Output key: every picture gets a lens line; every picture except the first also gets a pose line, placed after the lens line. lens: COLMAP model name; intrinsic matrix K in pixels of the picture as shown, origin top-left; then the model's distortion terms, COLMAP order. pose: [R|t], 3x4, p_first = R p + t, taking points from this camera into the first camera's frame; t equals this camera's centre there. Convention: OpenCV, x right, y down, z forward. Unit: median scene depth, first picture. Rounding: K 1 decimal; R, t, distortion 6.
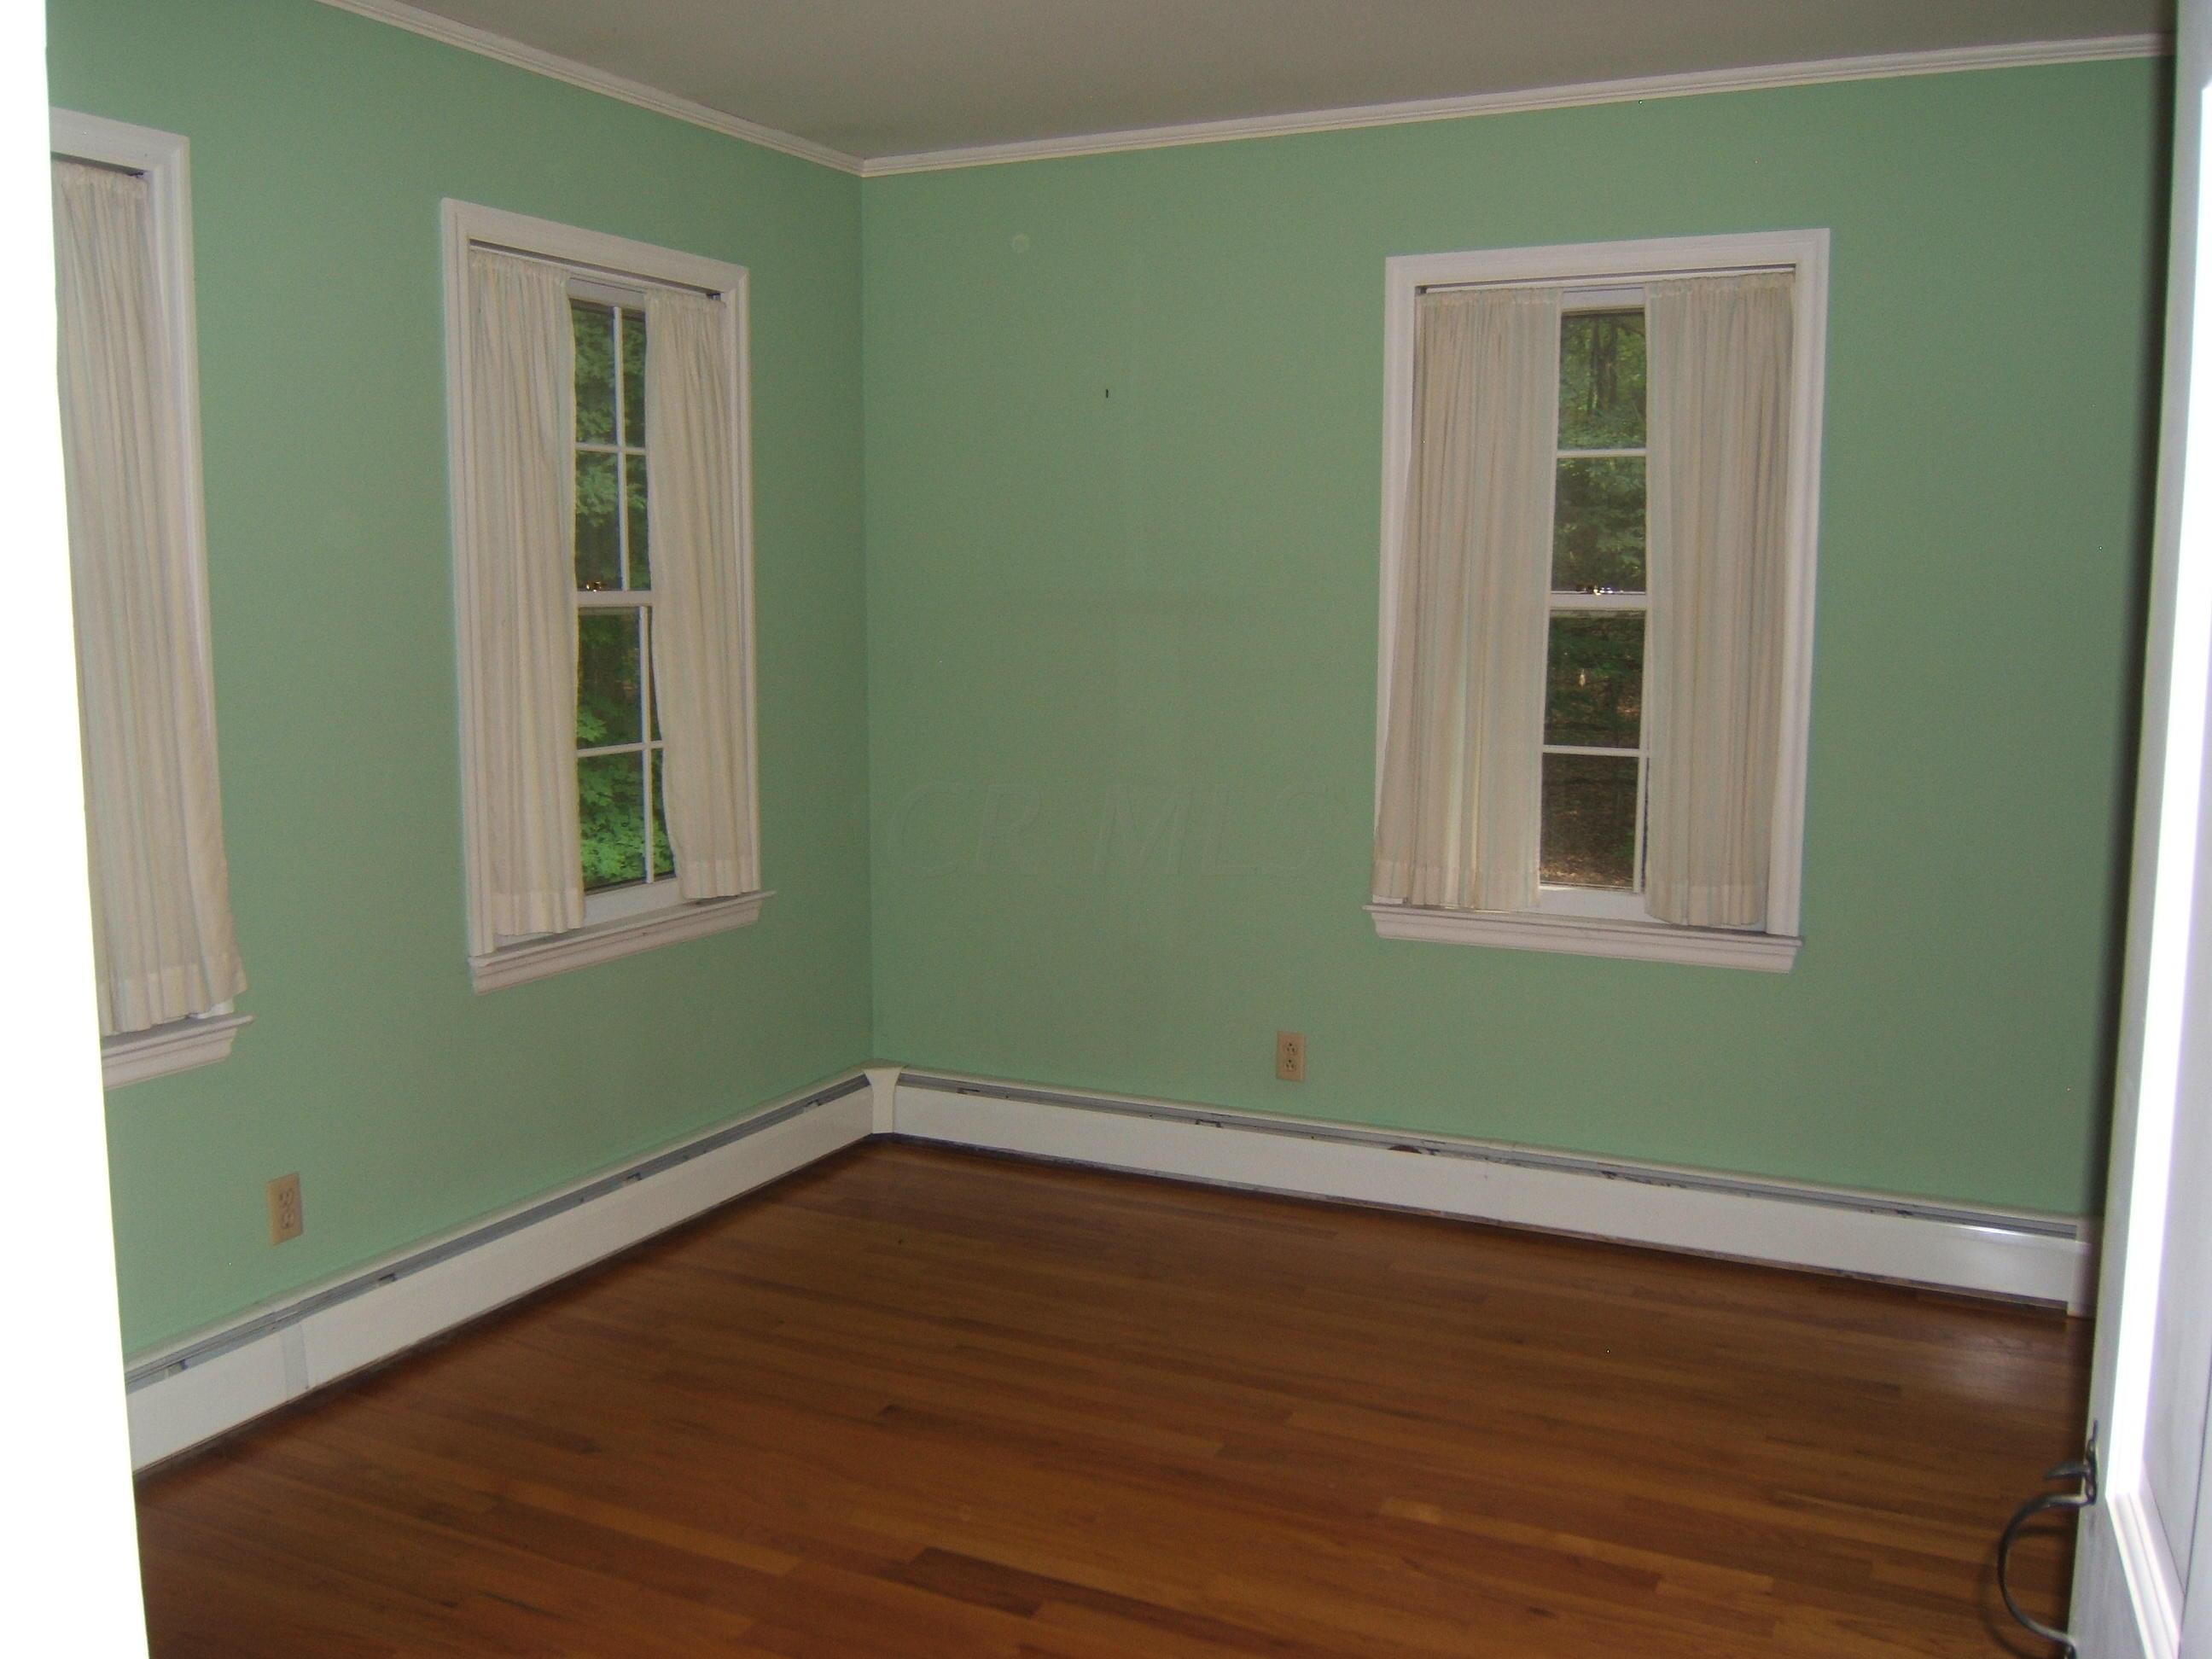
lens RADIAL K [[1946.3, 0, 1106.0], [0, 1946.3, 829.5], [0, 0, 1]] dist [-0.016148, -0.014086]
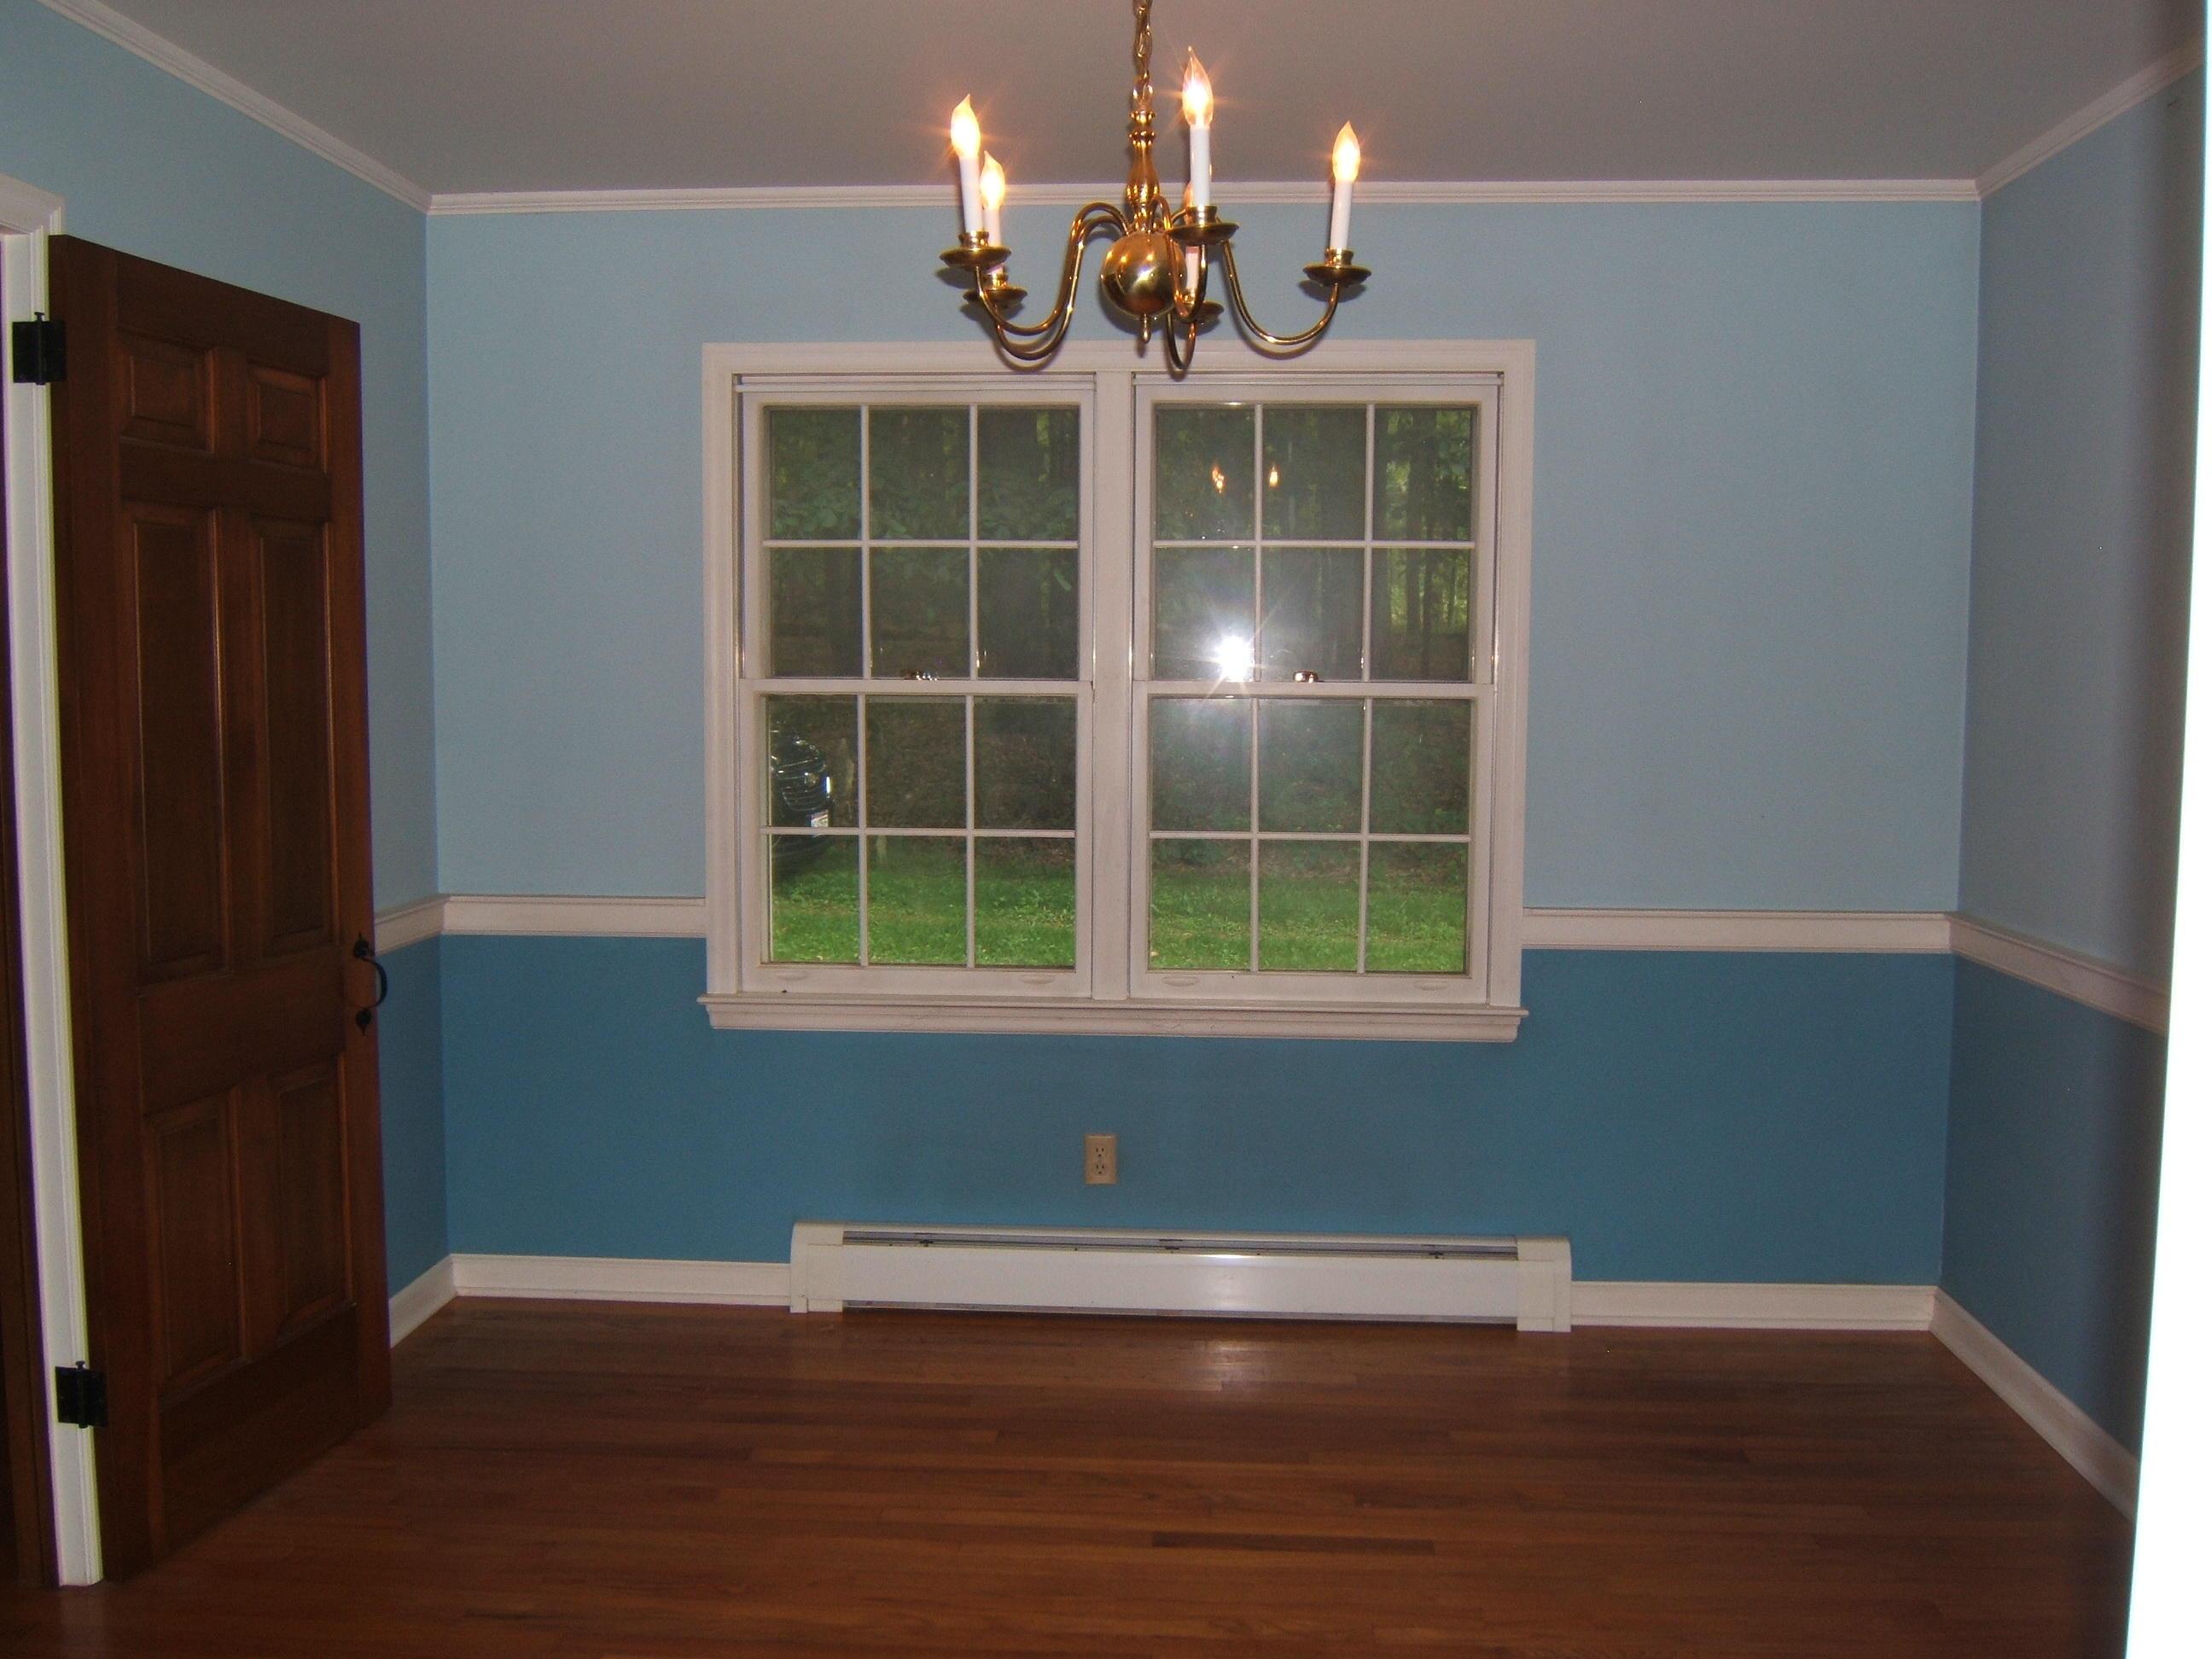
lens RADIAL K [[1930.7, 0, 1106.0], [0, 1930.7, 829.5], [0, 0, 1]] dist [-0.016378, -0.003019]
pose [[0.927267, -0.031207, 0.373097, -0.139676], [0.047270, 0.998304, -0.033980, -0.008619], [-0.371404, 0.049145, 0.927170, 0.064251]]
